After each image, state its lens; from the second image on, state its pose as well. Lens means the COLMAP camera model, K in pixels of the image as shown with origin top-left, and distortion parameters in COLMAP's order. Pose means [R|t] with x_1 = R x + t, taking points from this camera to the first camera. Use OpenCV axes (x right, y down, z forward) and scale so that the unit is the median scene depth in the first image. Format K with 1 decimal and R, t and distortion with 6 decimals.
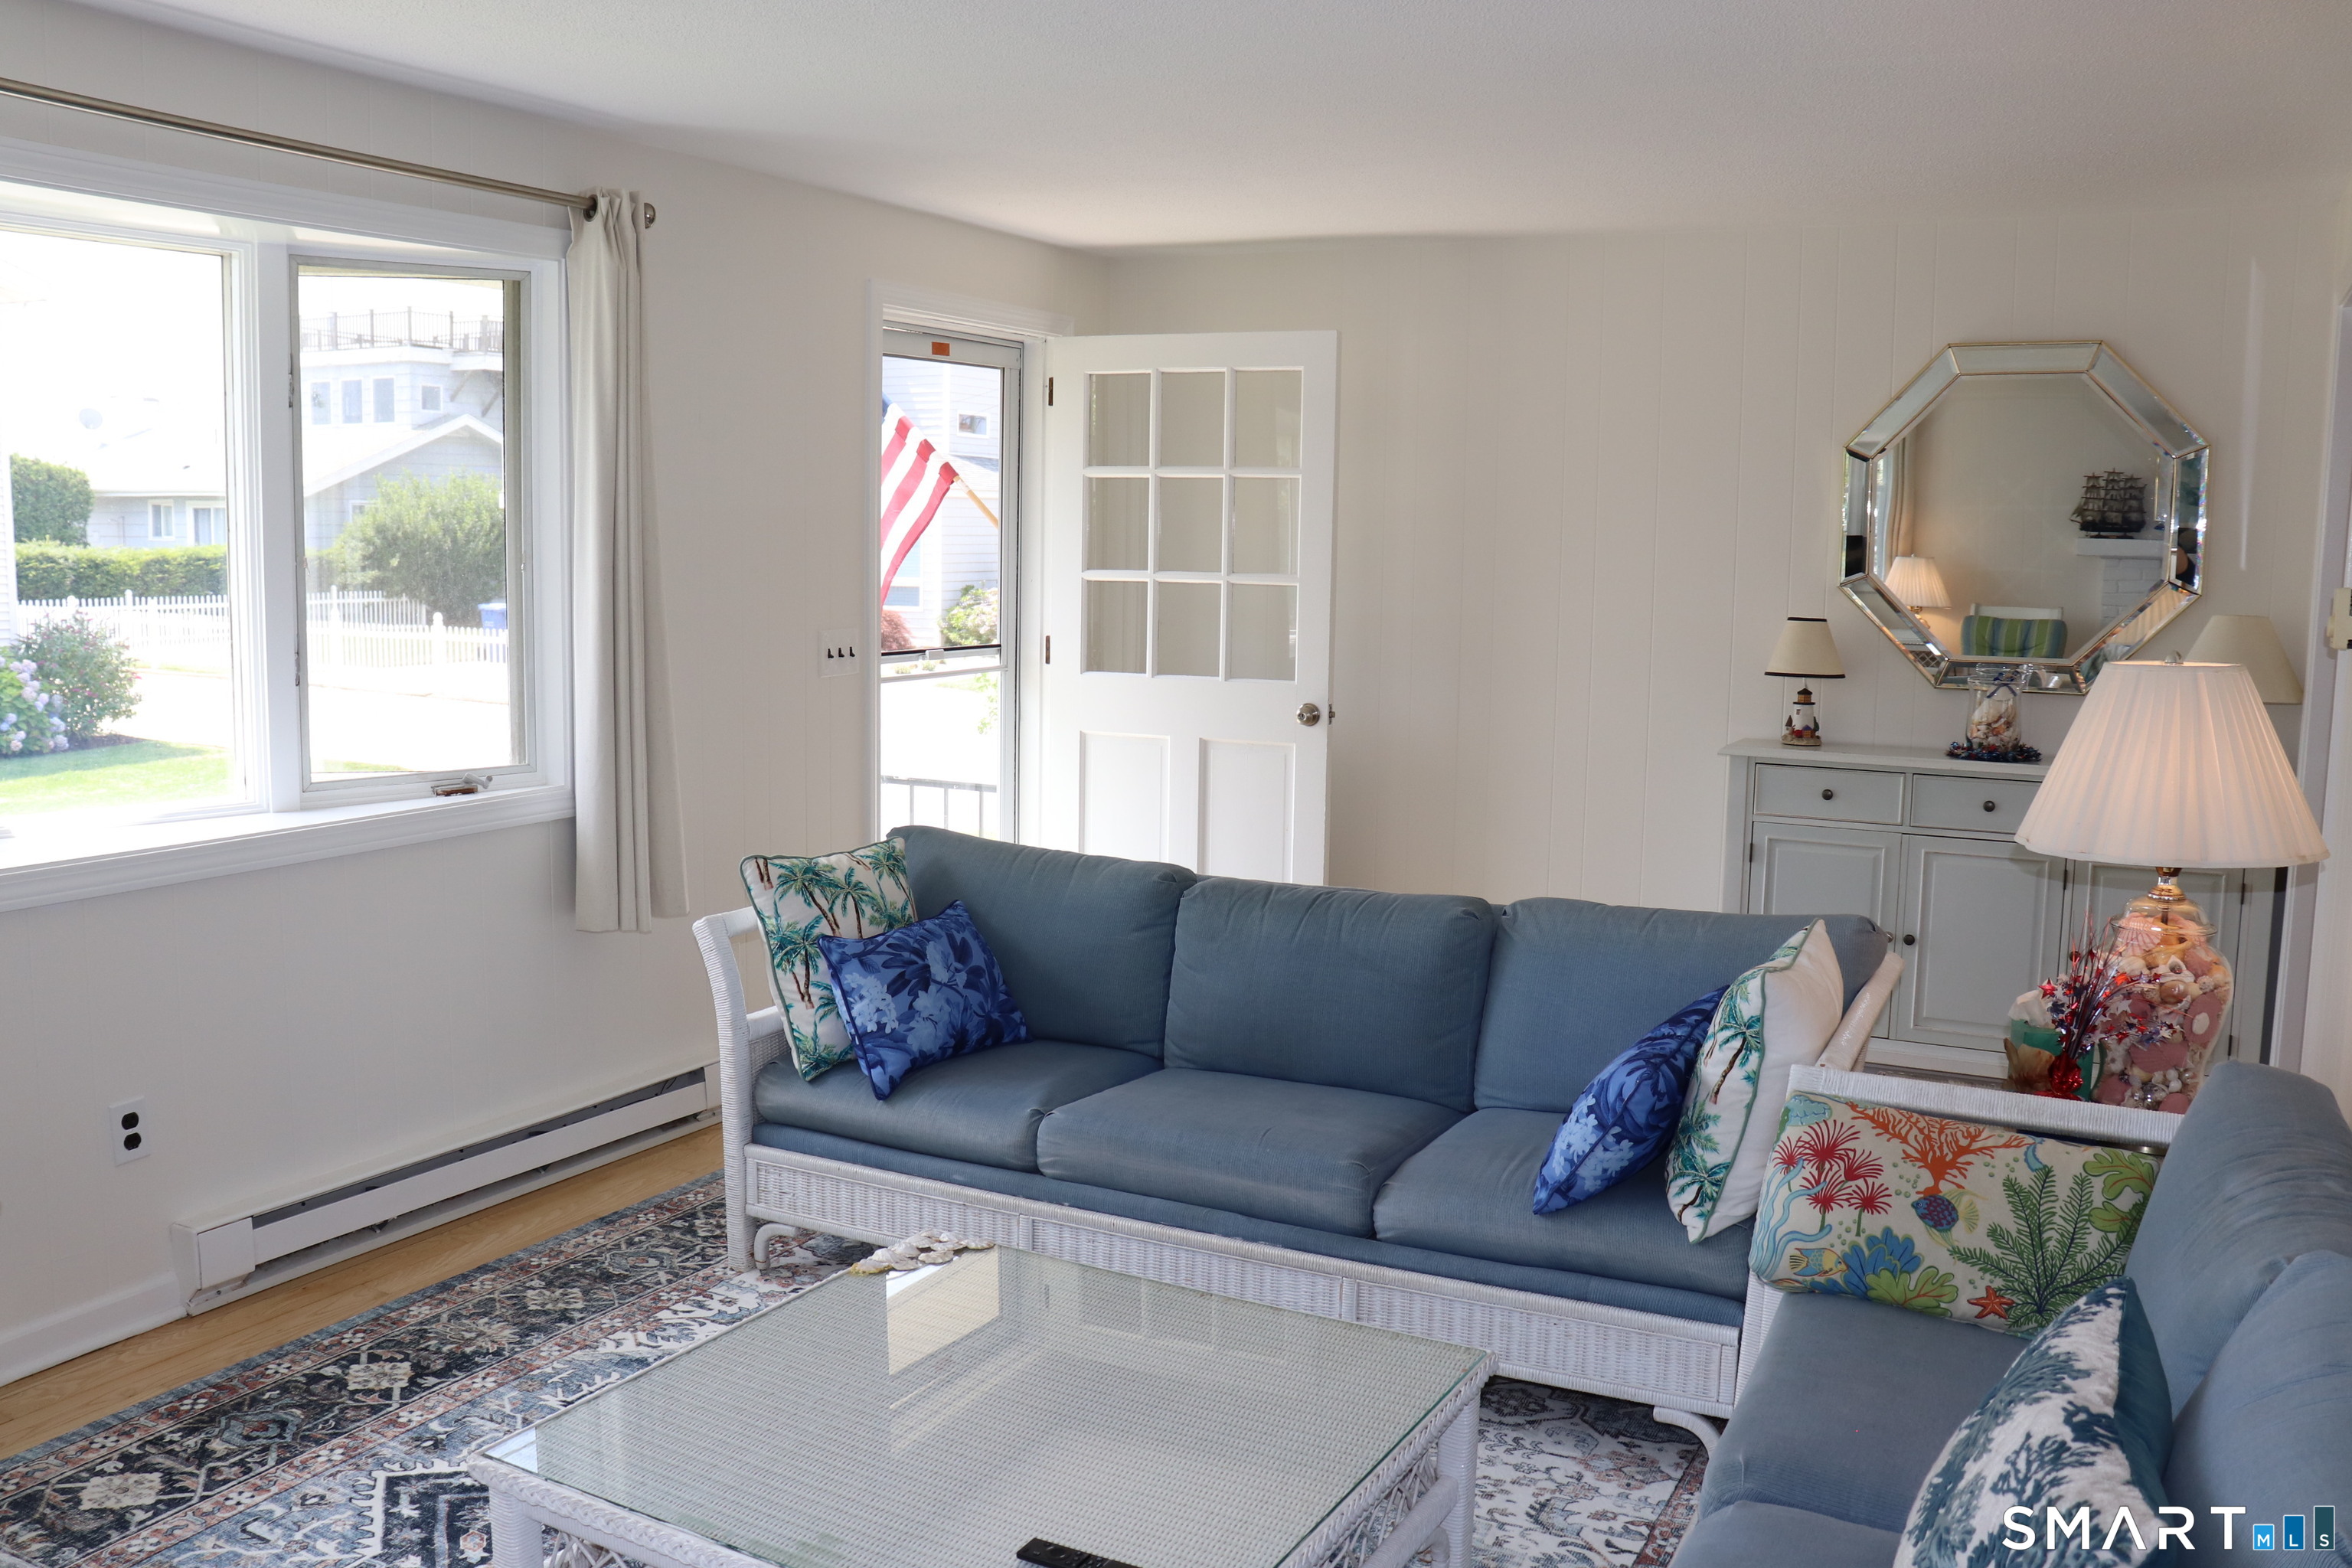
lens RADIAL K [[2001.2, 0, 1176.0], [0, 2001.2, 784.0], [0, 0, 1]] dist [-0.089899, 0.000356]
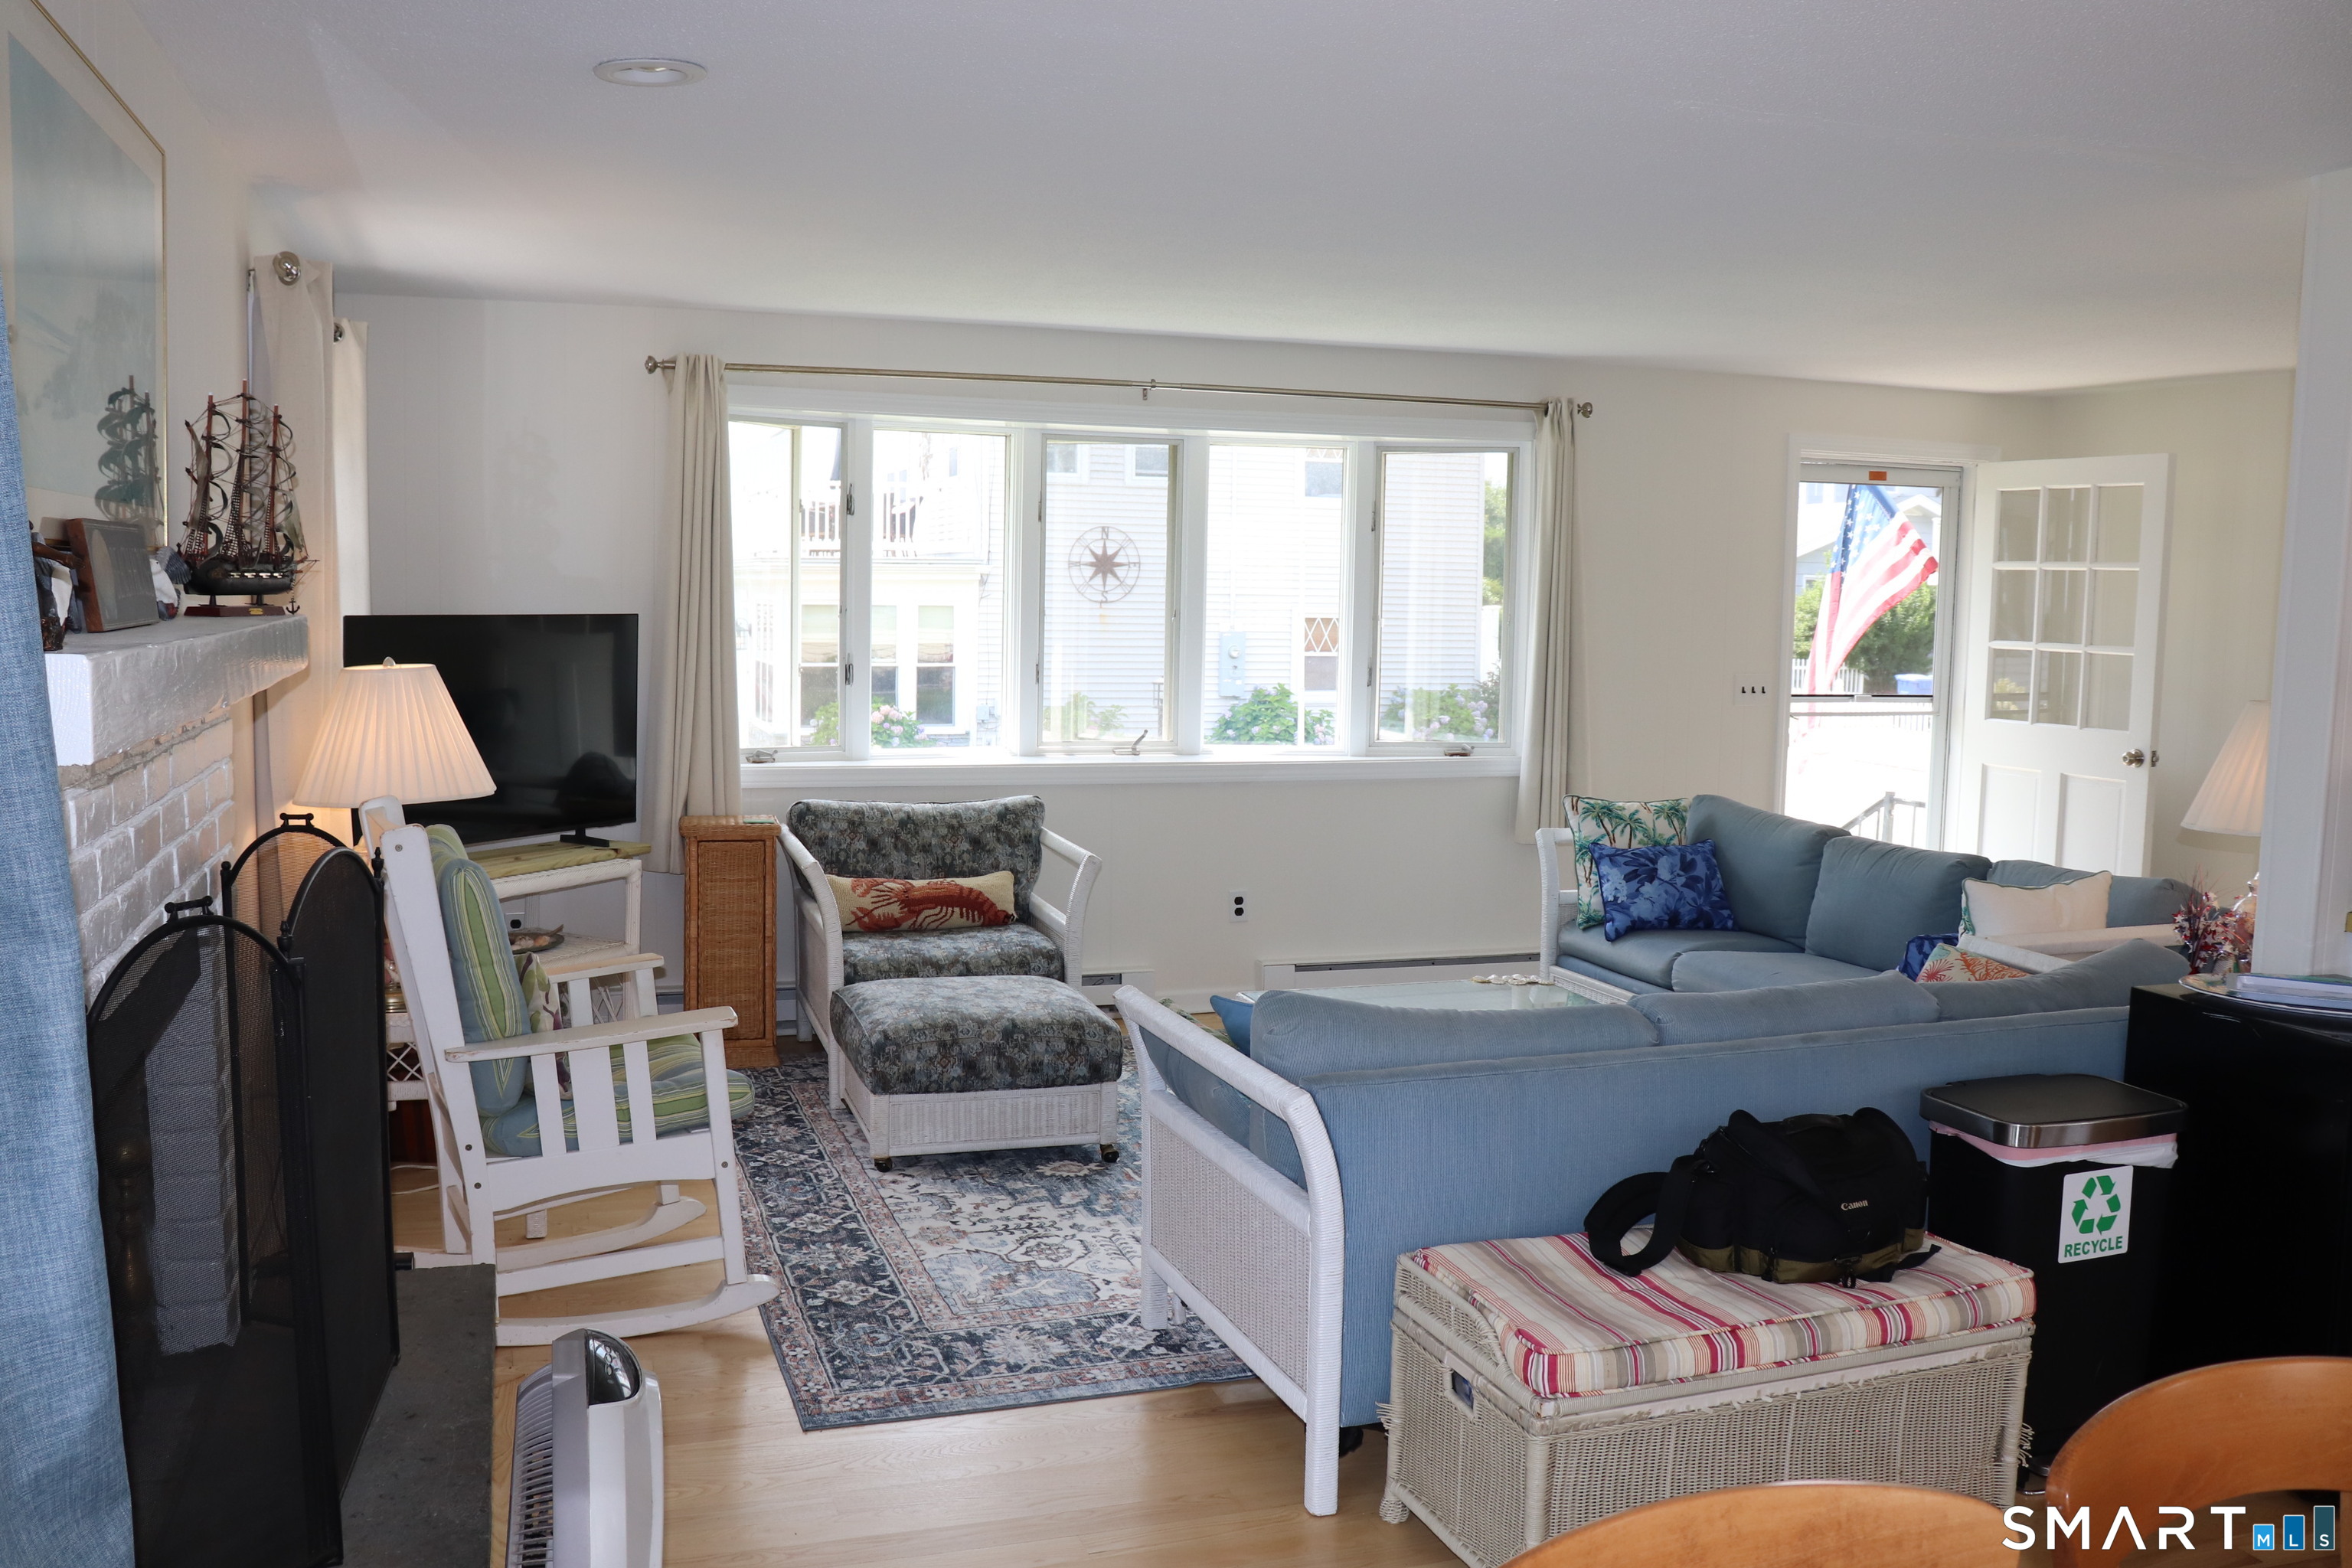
lens RADIAL K [[2001.2, 0, 1176.0], [0, 2001.2, 784.0], [0, 0, 1]] dist [-0.089899, 0.000356]
pose [[0.747062, 0.068667, -0.661199, 0.638428], [-0.093451, 0.995621, -0.002190, 0.060216], [0.658153, 0.063426, 0.750208, -0.477553]]
